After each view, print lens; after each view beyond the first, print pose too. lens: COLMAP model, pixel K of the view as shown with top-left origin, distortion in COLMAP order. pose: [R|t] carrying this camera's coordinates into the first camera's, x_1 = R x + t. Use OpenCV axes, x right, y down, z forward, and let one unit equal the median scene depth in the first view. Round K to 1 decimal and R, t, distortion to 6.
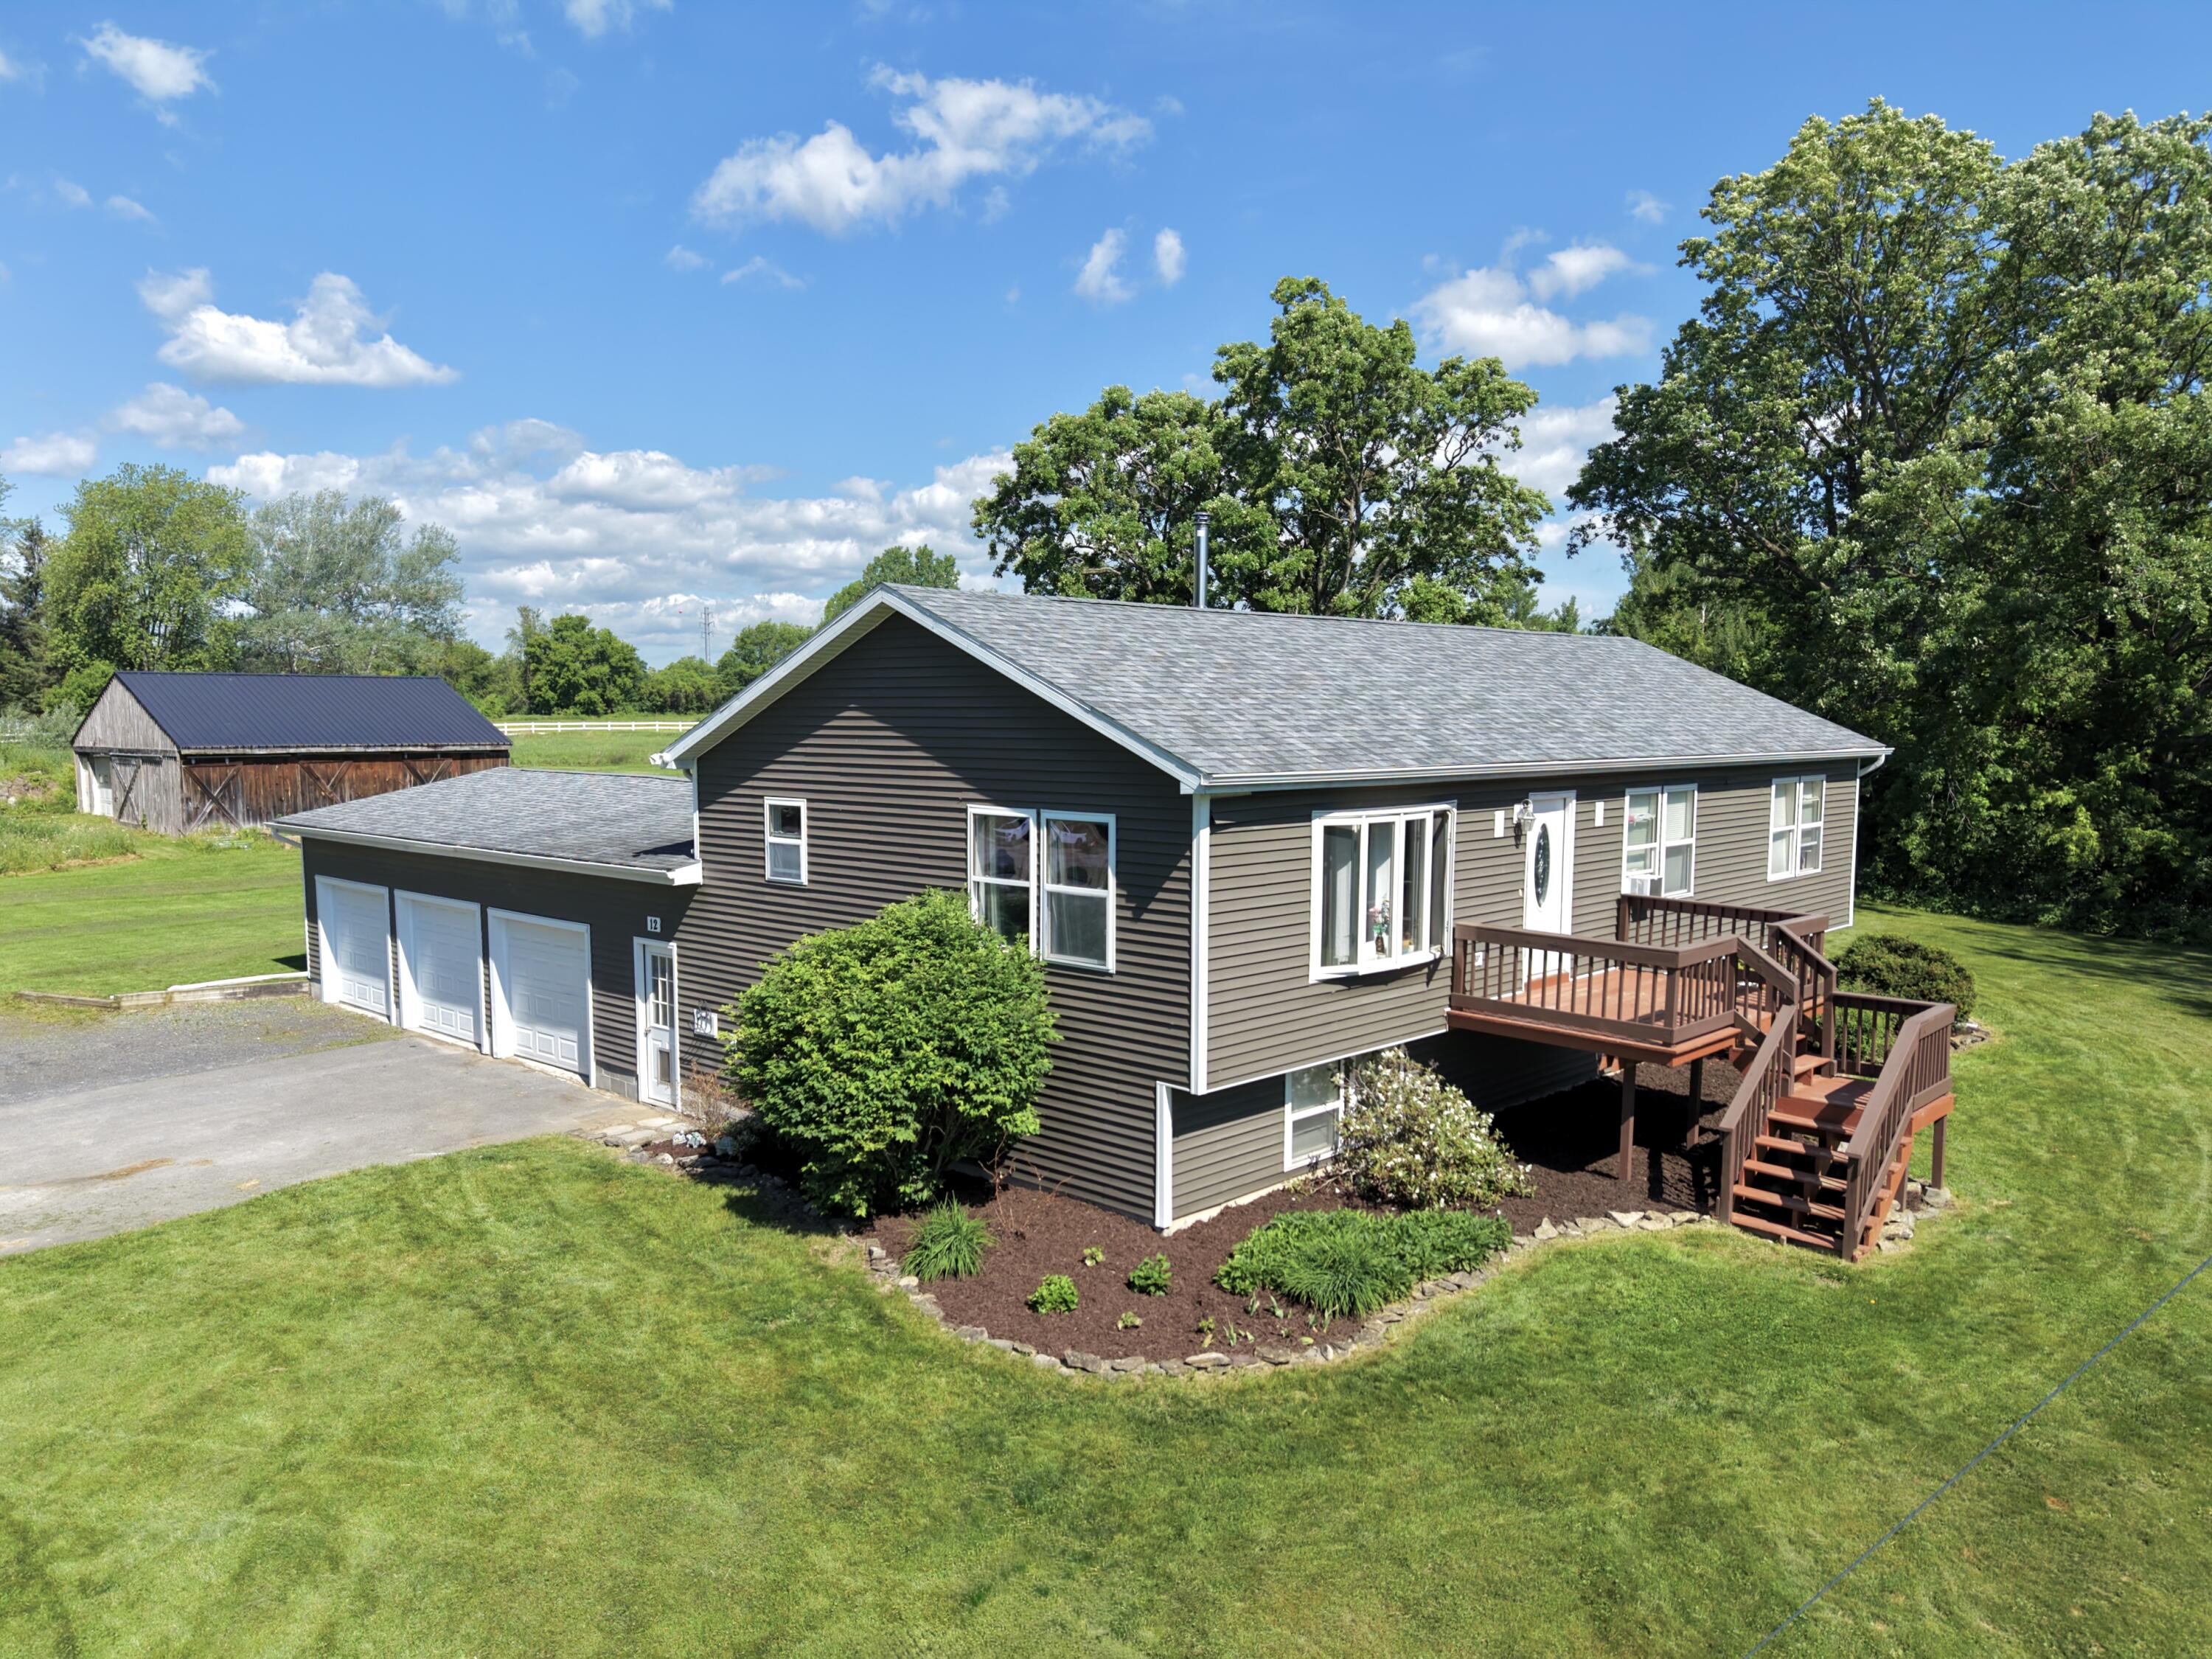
lens RADIAL K [[1595.0, 0, 1128.7], [0, 1595.0, 885.5], [0, 0, 1]] dist [0.009974, -0.000668]
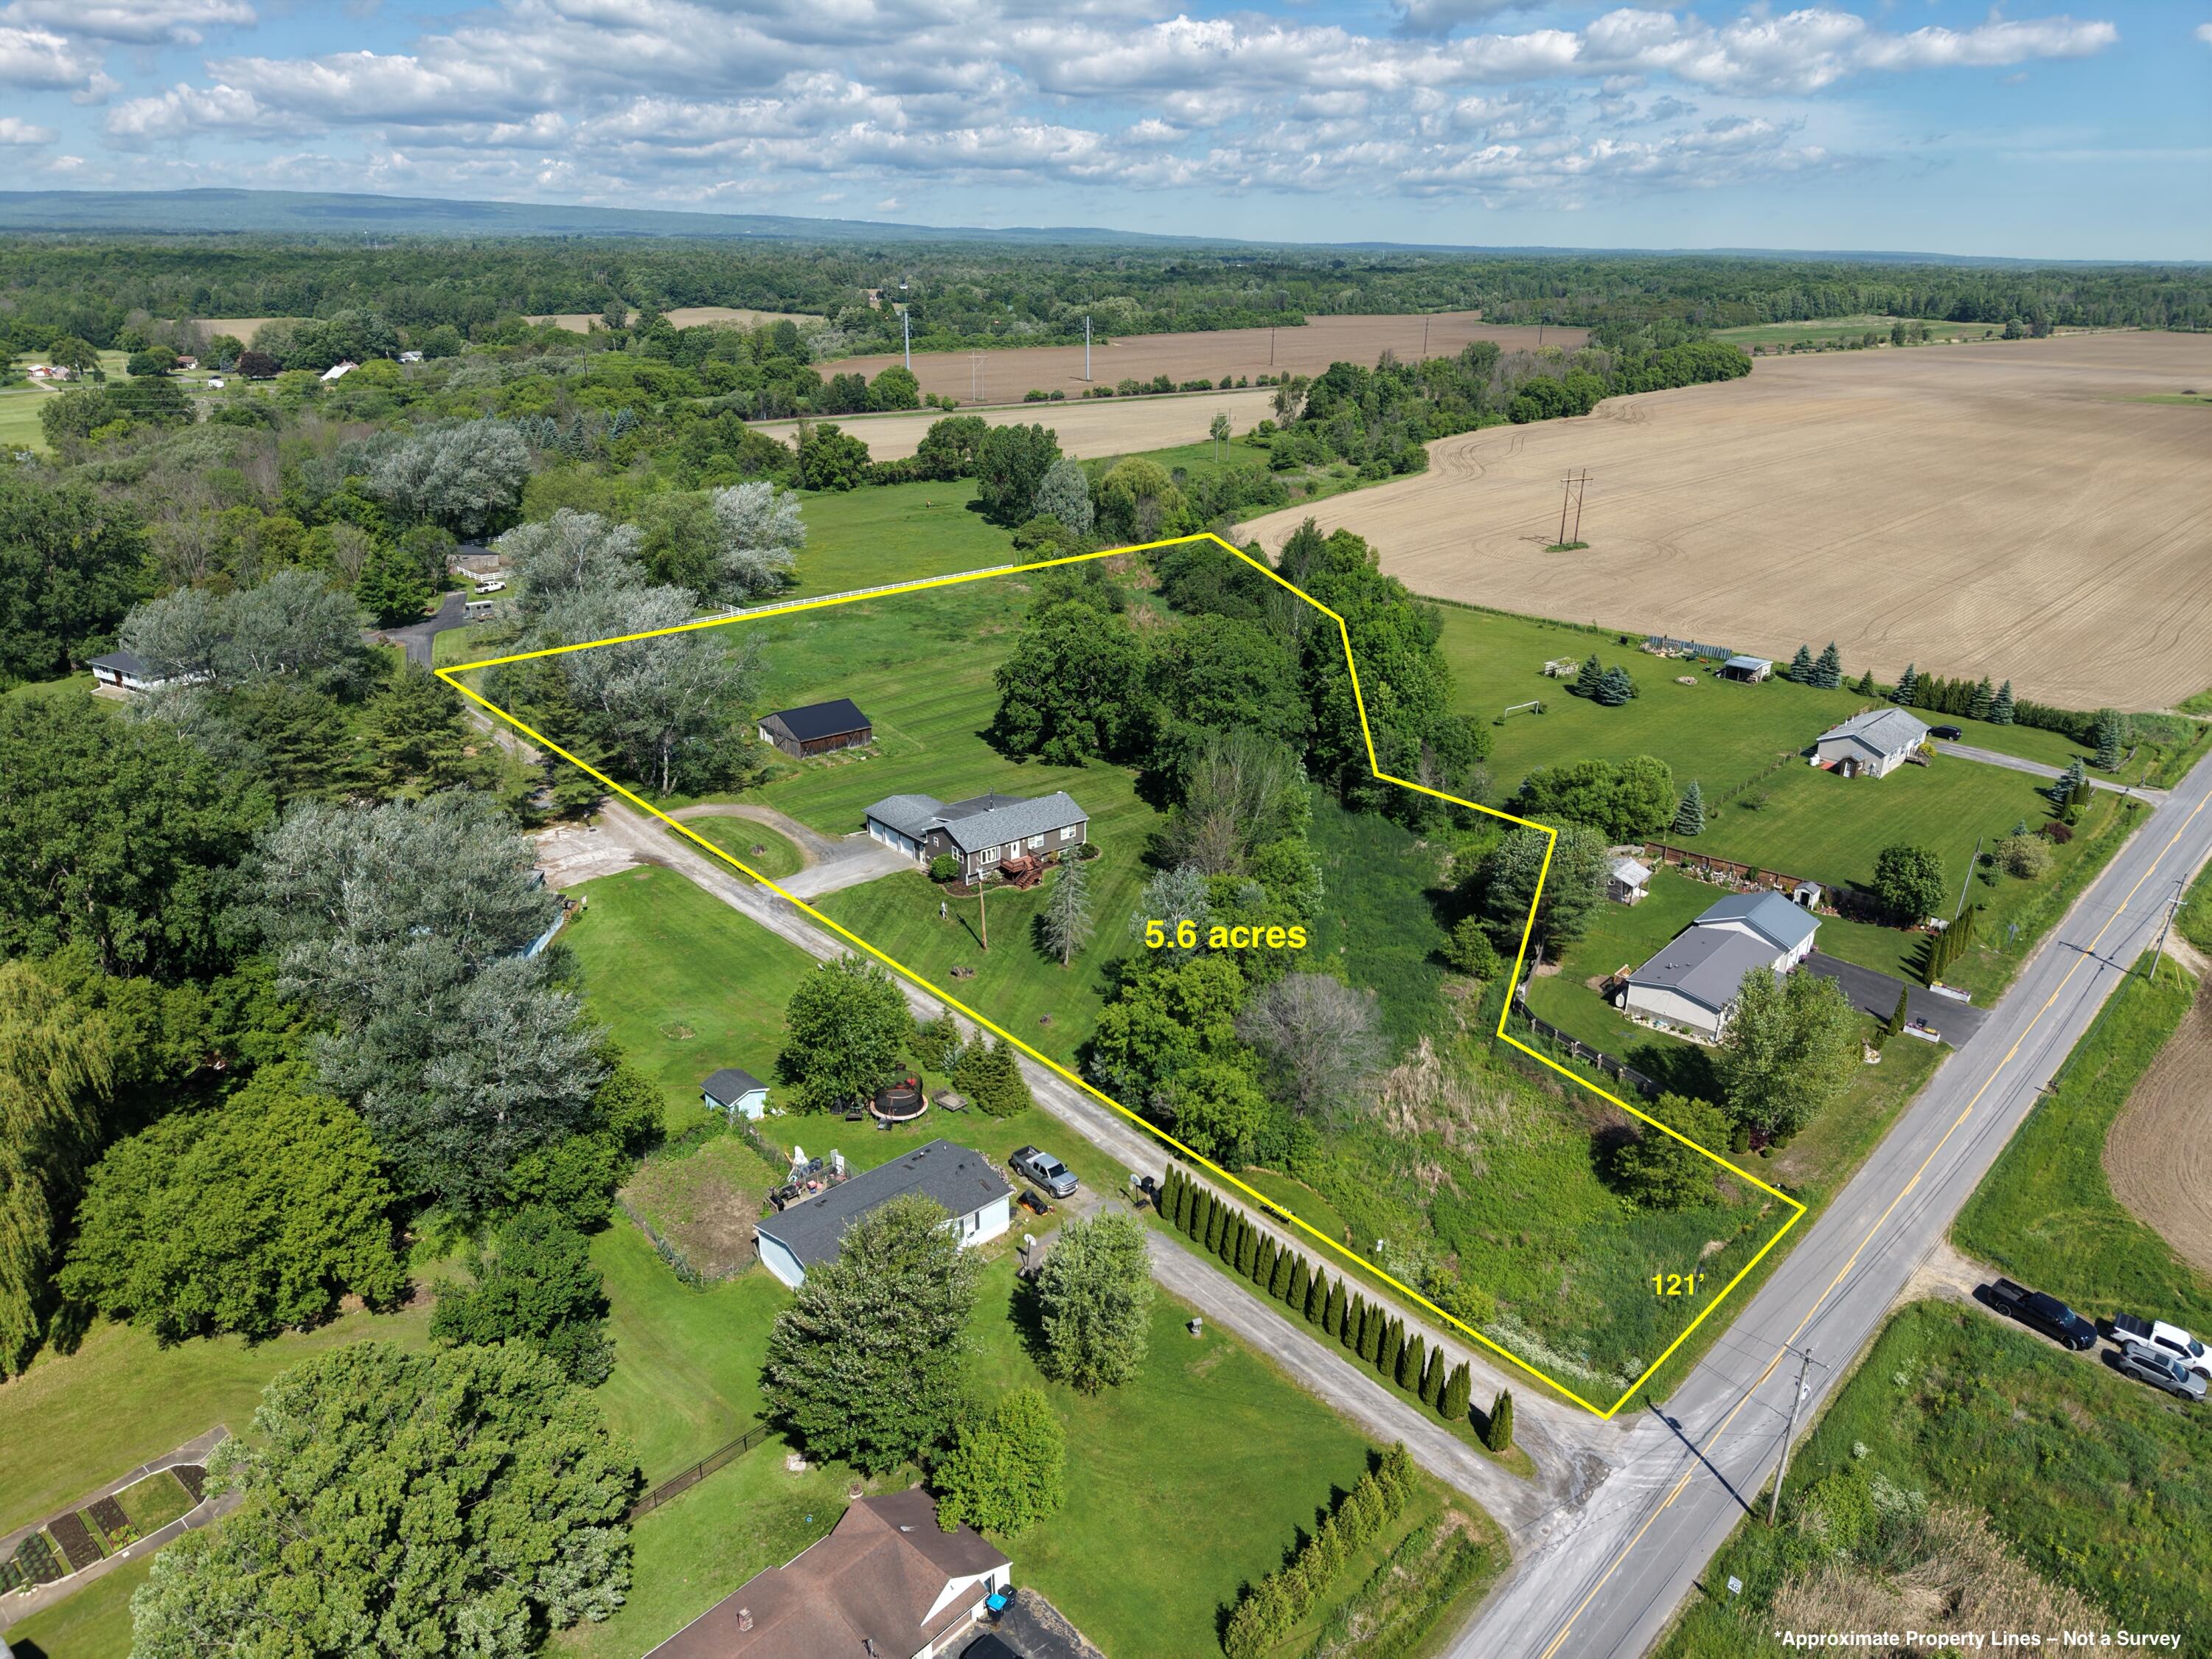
lens RADIAL K [[1595.0, 0, 1128.7], [0, 1595.0, 885.5], [0, 0, 1]] dist [0.009974, -0.000668]
pose [[0.992039, 0.056841, -0.112377, 2.228874], [-0.022169, 0.957232, 0.288471, -2.826841], [0.123968, -0.283683, 0.950871, -8.850729]]
